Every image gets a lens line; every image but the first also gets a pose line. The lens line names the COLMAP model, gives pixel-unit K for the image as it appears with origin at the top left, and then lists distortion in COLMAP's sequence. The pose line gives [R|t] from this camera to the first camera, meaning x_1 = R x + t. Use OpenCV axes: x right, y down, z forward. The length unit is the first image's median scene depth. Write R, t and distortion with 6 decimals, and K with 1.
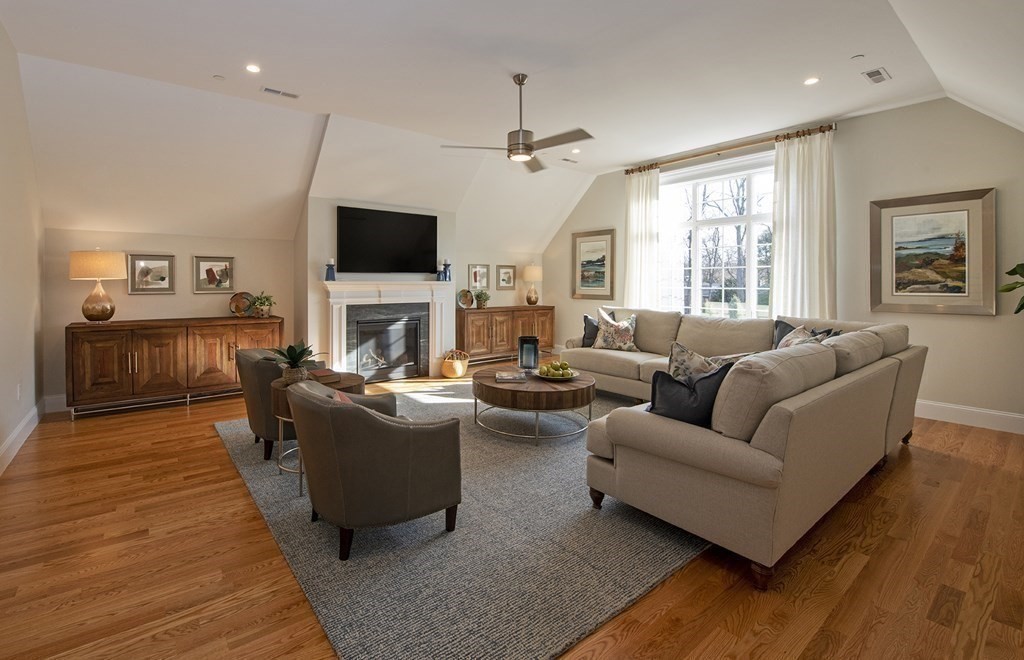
lens RADIAL K [[395.9, 0, 511.4], [0, 395.9, 288.7], [0, 0, 1]] dist [-0.000309, -0.000083]
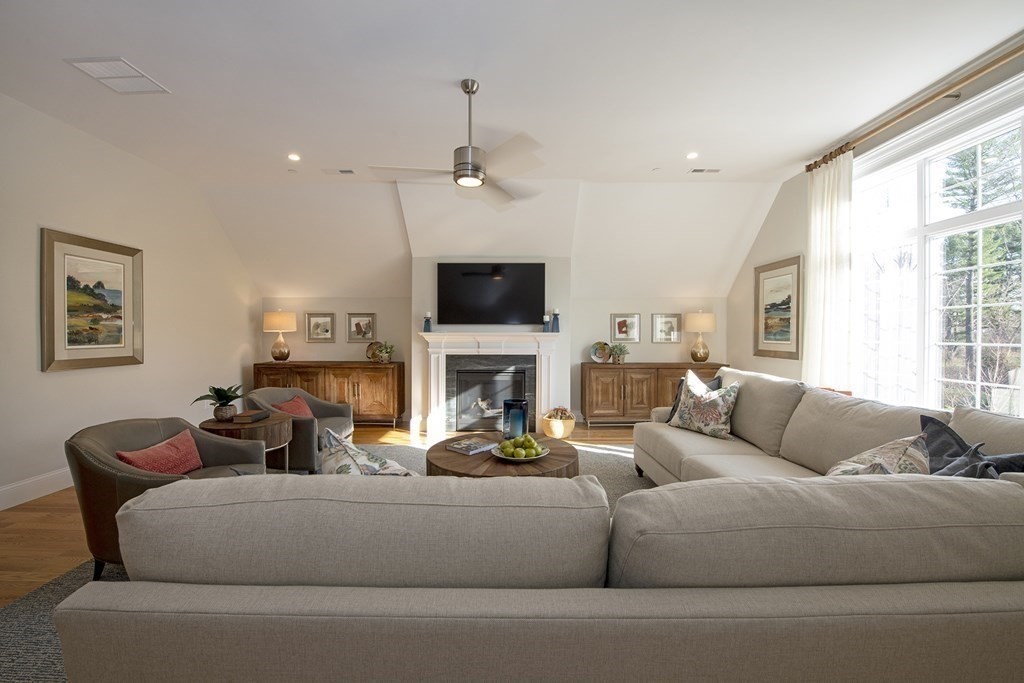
lens RADIAL K [[393.5, 0, 512.0], [0, 393.5, 341.5], [0, 0, 1]] dist [-0.014861, -0.000212]
pose [[0.821513, 0.010596, -0.570091, 0.332097], [-0.009087, 0.999944, 0.005491, -0.002173], [0.570117, 0.000670, 0.821563, 0.226606]]
